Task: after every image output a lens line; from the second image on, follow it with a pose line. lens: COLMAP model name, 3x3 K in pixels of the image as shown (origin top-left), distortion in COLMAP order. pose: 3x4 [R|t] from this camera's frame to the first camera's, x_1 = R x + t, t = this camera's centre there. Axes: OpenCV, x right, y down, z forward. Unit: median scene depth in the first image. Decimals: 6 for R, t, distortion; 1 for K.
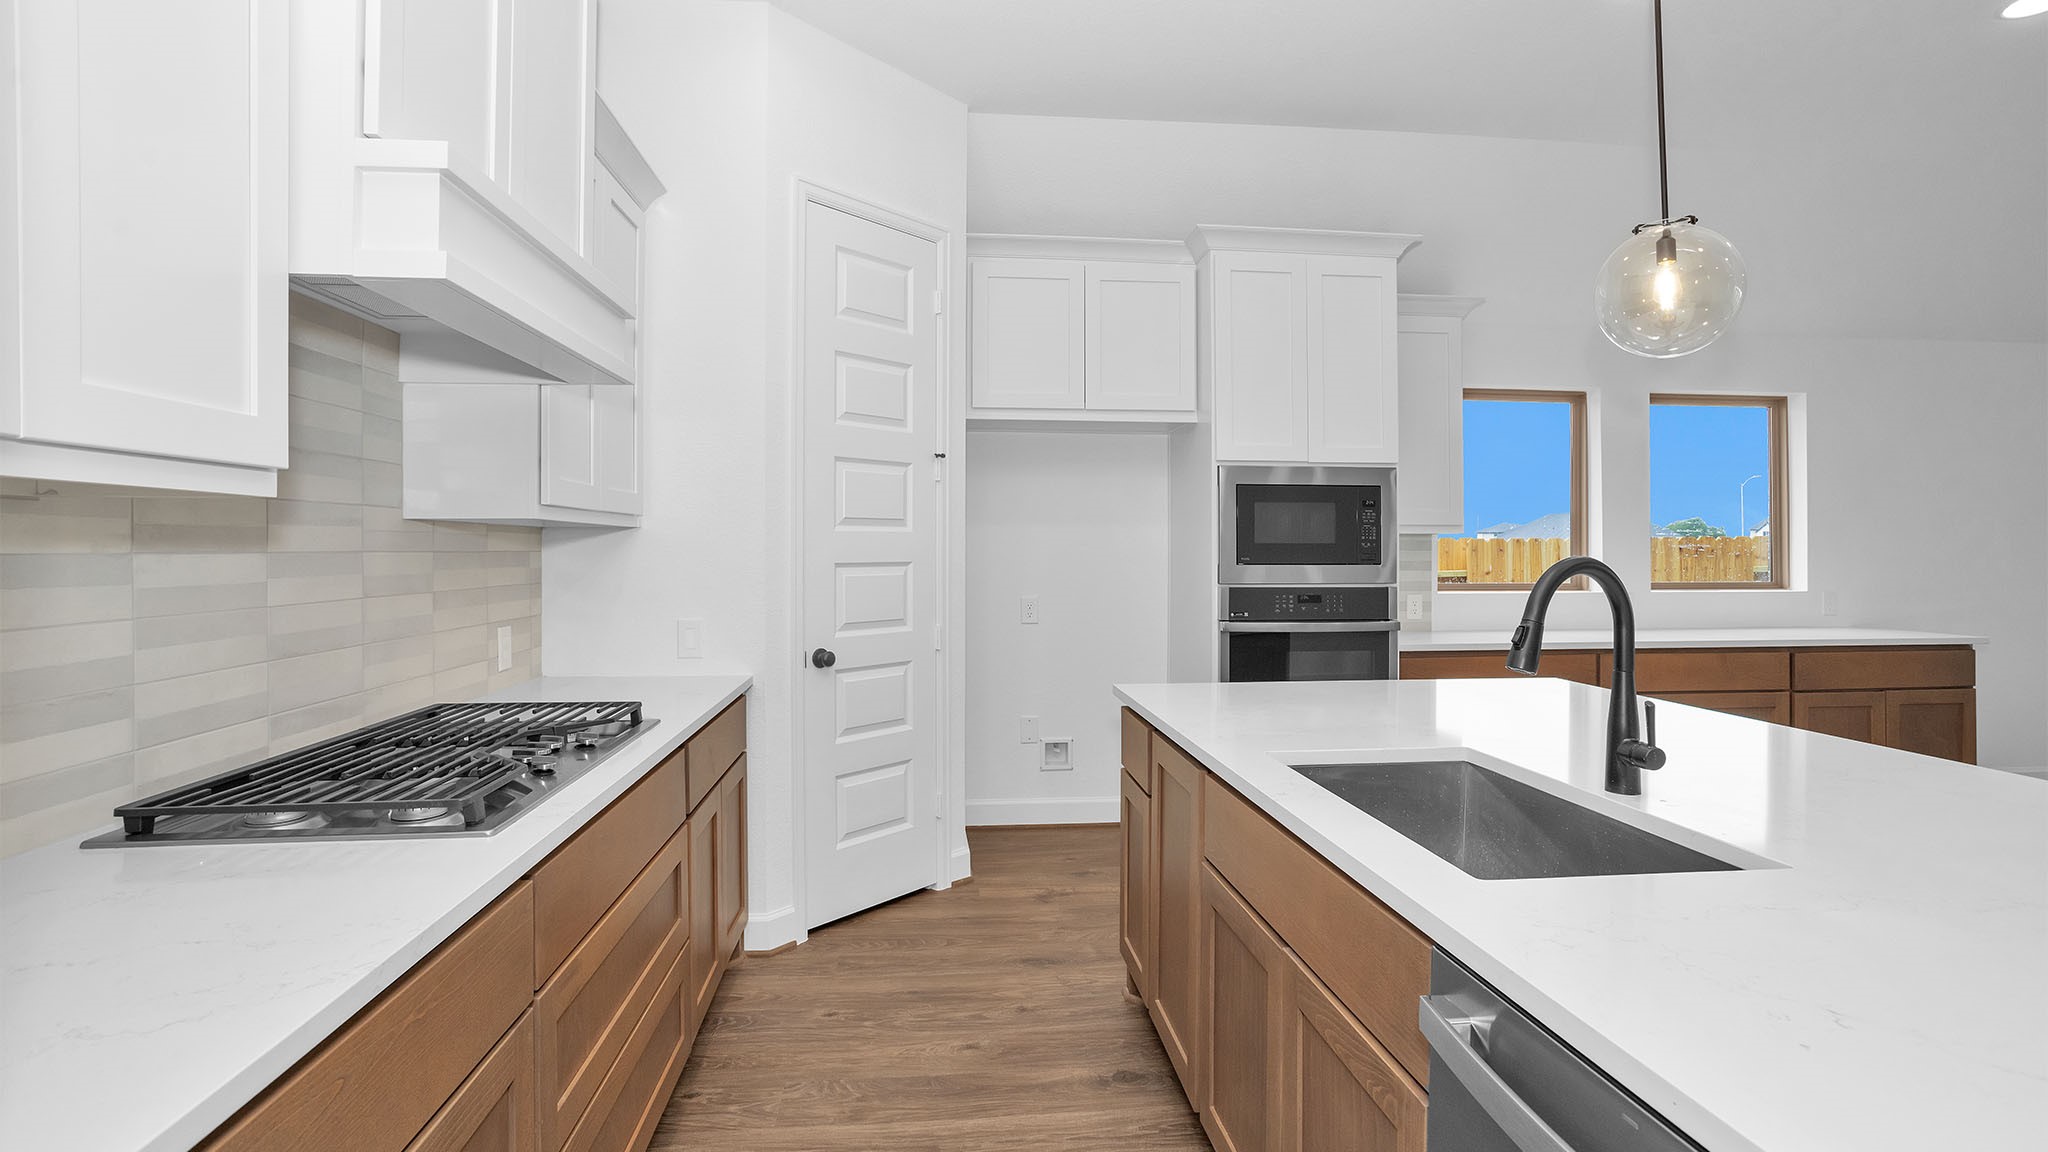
lens RADIAL K [[1014.2, 0, 1032.5], [0, 1014.2, 554.4], [0, 0, 1]] dist [-0.002499, 0.000502]
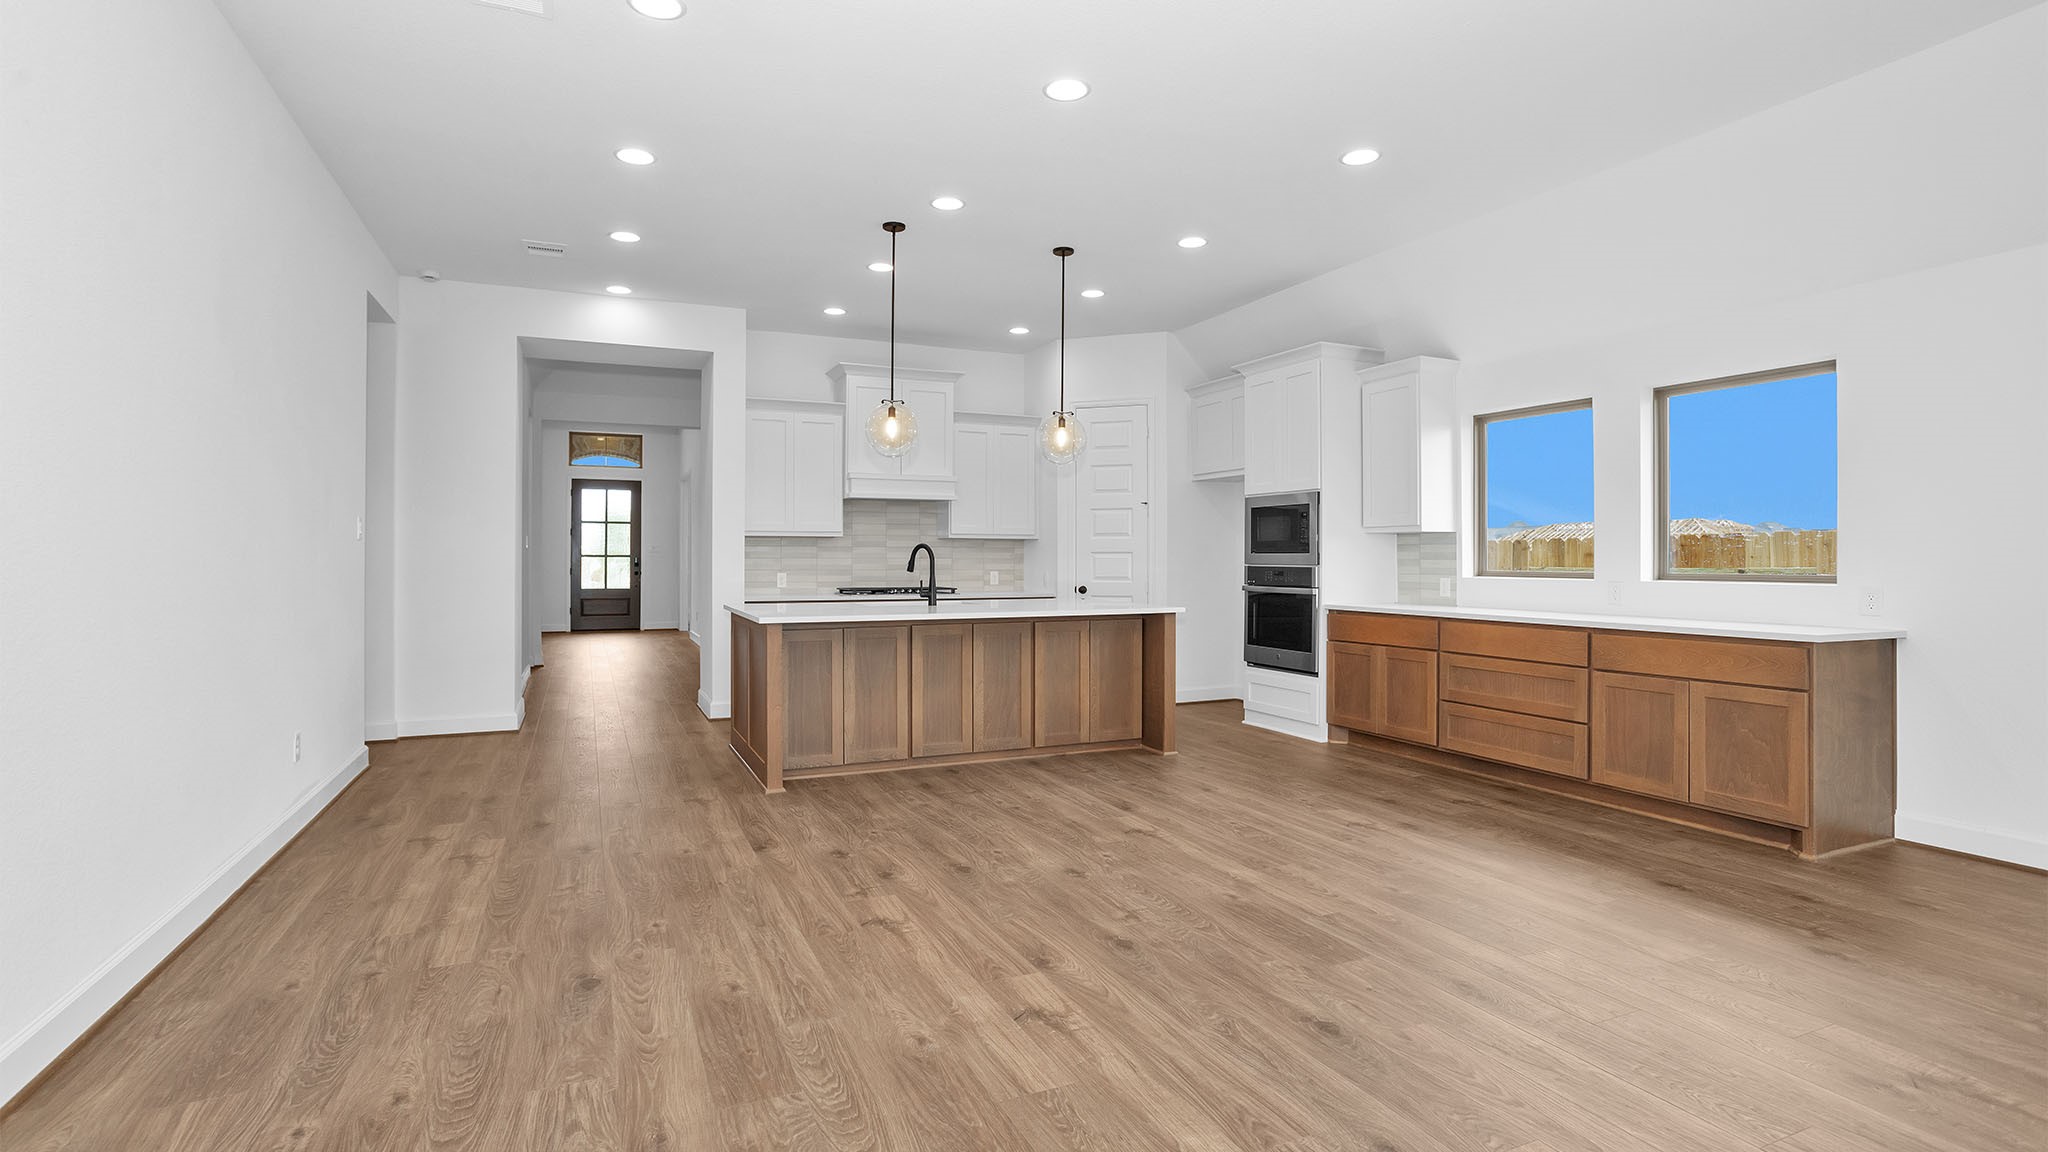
lens RADIAL K [[1014.2, 0, 1029.0], [0, 1014.2, 564.2], [0, 0, 1]] dist [-0.002499, 0.000502]
pose [[0.290582, 0.005020, -0.956837, 1.769774], [-0.009643, 0.999951, 0.002318, 0.028315], [0.956802, 0.008553, 0.290616, 0.113698]]
